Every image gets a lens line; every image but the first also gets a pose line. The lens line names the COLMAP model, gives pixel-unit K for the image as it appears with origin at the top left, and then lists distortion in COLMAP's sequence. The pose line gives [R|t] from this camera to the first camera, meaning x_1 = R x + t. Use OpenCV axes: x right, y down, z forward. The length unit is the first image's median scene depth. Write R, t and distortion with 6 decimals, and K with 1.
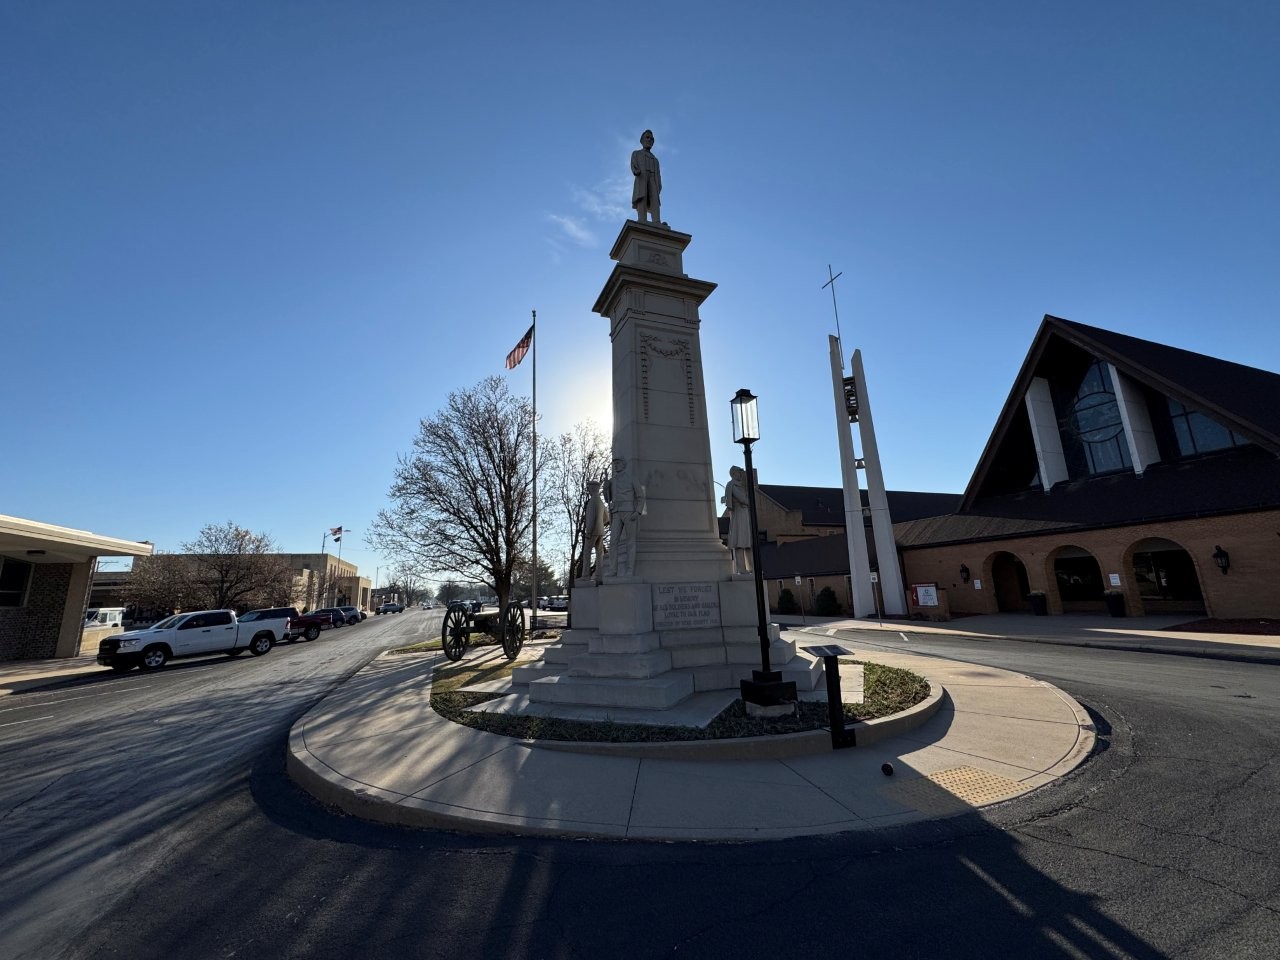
lens RADIAL K [[506.0, 0, 639.4], [0, 506.0, 478.3], [0, 0, 1]] dist [0.001507, 0.000251]
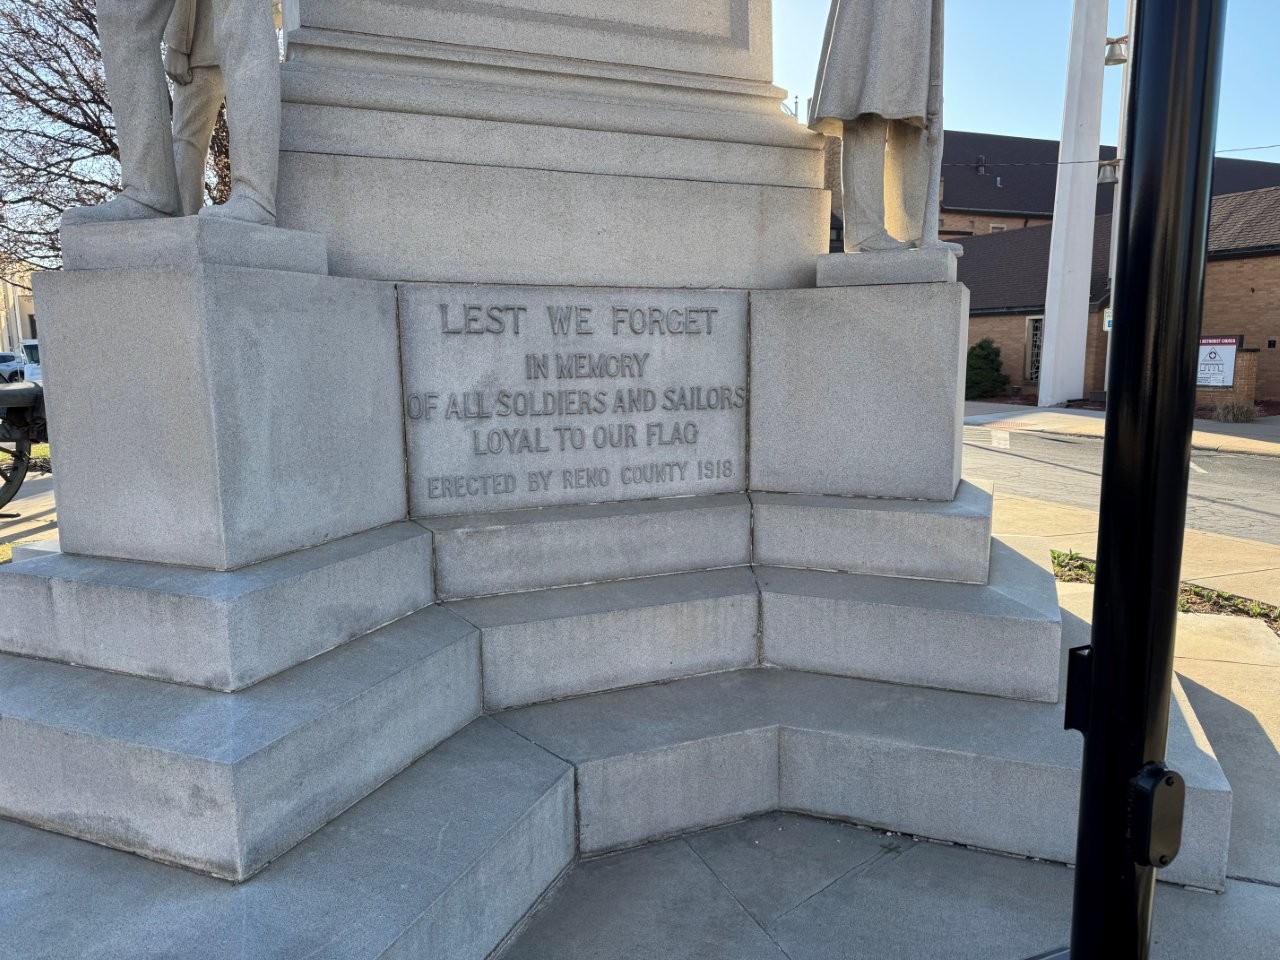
lens RADIAL K [[888.1, 0, 642.2], [0, 888.1, 480.7], [0, 0, 1]] dist [0.111617, -0.153089]
pose [[0.999219, 0.022977, 0.032143, 0.083300], [-0.033134, 0.930455, 0.364905, 0.118421], [-0.021524, -0.365685, 0.930490, 0.514119]]
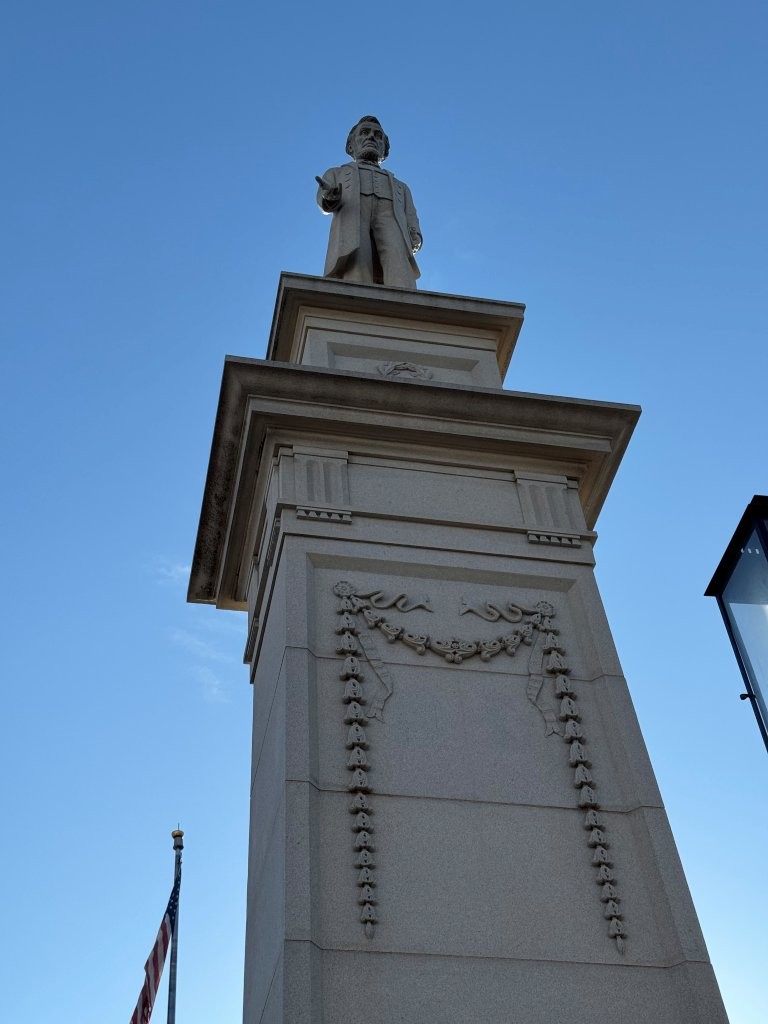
lens RADIAL K [[1412.7, 0, 380.9], [0, 1412.7, 535.3], [0, 0, 1]] dist [0.220068, -0.061094]
pose [[0.983920, -0.148372, -0.099439, 0.084173], [0.069159, 0.829778, -0.553791, 0.056459], [0.164679, 0.538009, 0.826696, 0.401088]]
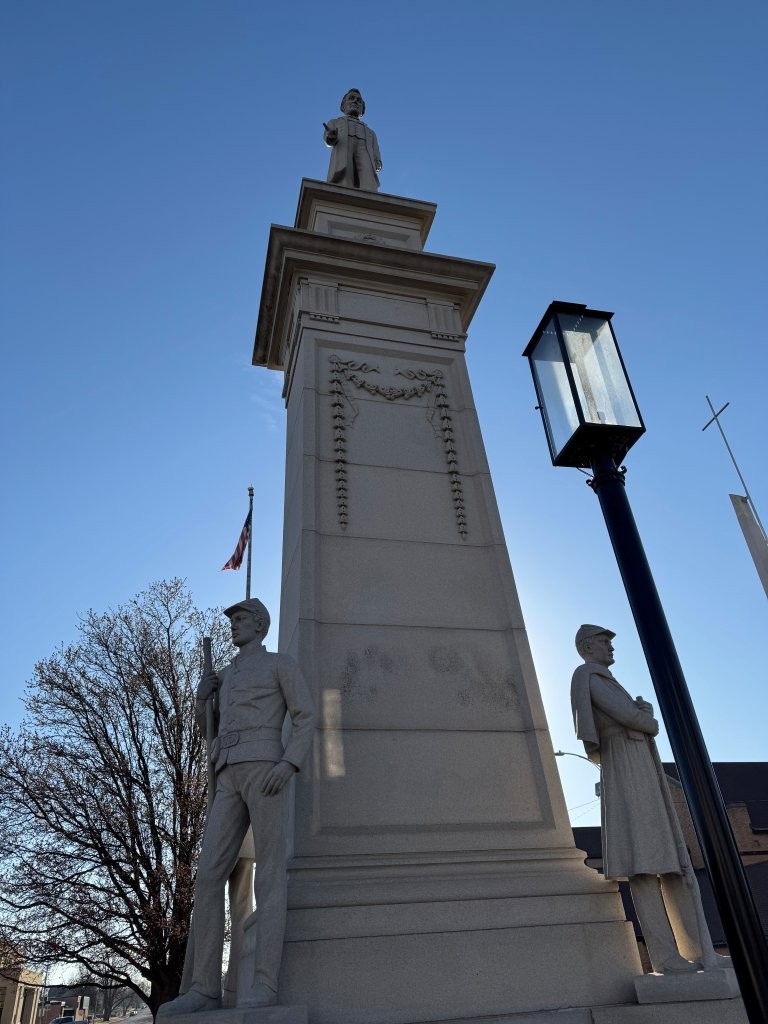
lens RADIAL K [[708.3, 0, 382.5], [0, 708.3, 518.4], [0, 0, 1]] dist [0.106571, -0.119392]
pose [[0.991787, -0.093848, -0.086899, 0.082308], [0.059088, 0.938765, -0.339455, 0.061330], [0.113435, 0.331532, 0.936600, 0.414239]]
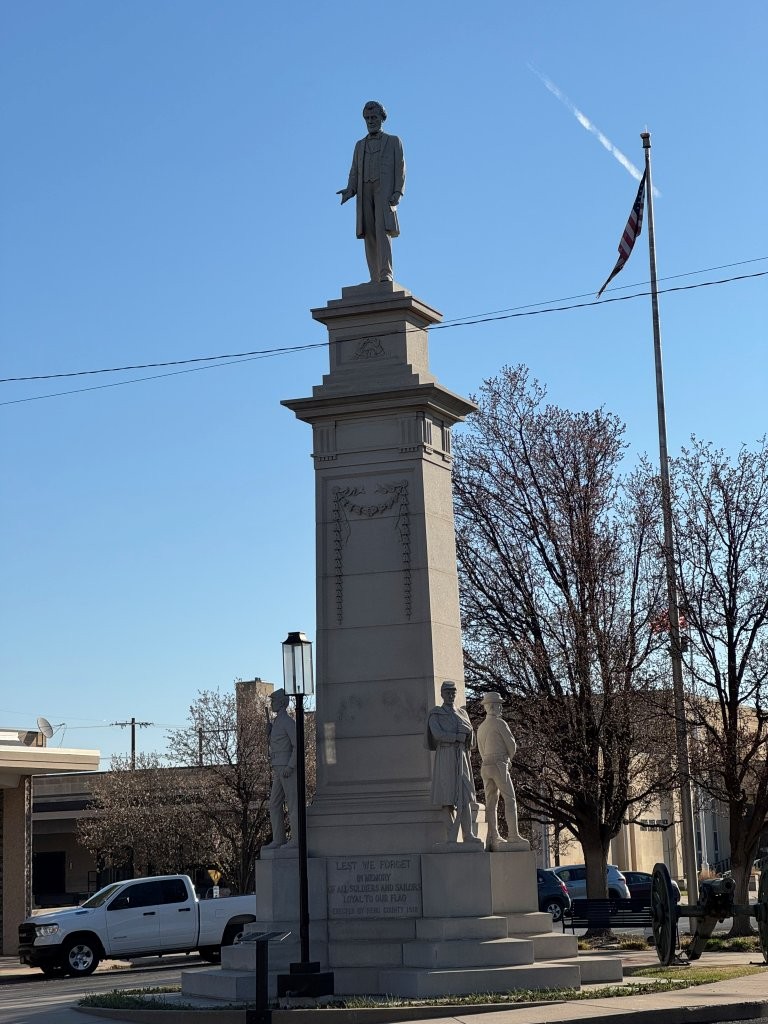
lens RADIAL K [[2319.7, 0, 385.2], [0, 2319.7, 475.7], [0, 0, 1]] dist [-0.025998, 3.763661]
pose [[0.719341, -0.101033, -0.687270, 1.987793], [0.159564, 0.986944, 0.021923, -0.327998], [0.676082, -0.125434, 0.726071, -1.095844]]
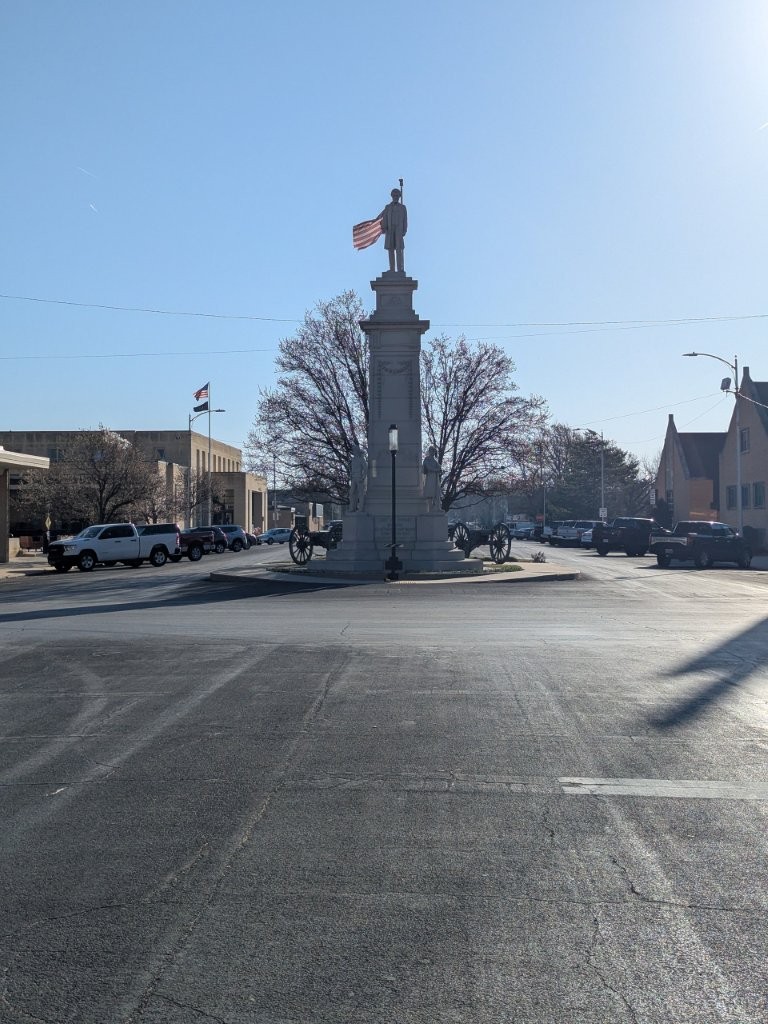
lens RADIAL K [[1457.1, 0, 383.9], [0, 1457.1, 452.9], [0, 0, 1]] dist [0.452062, 0.000808]
pose [[0.918108, 0.015712, -0.396018, 1.664075], [0.057336, 0.983437, 0.171941, -0.714716], [0.392160, -0.180567, 0.902001, -2.872472]]
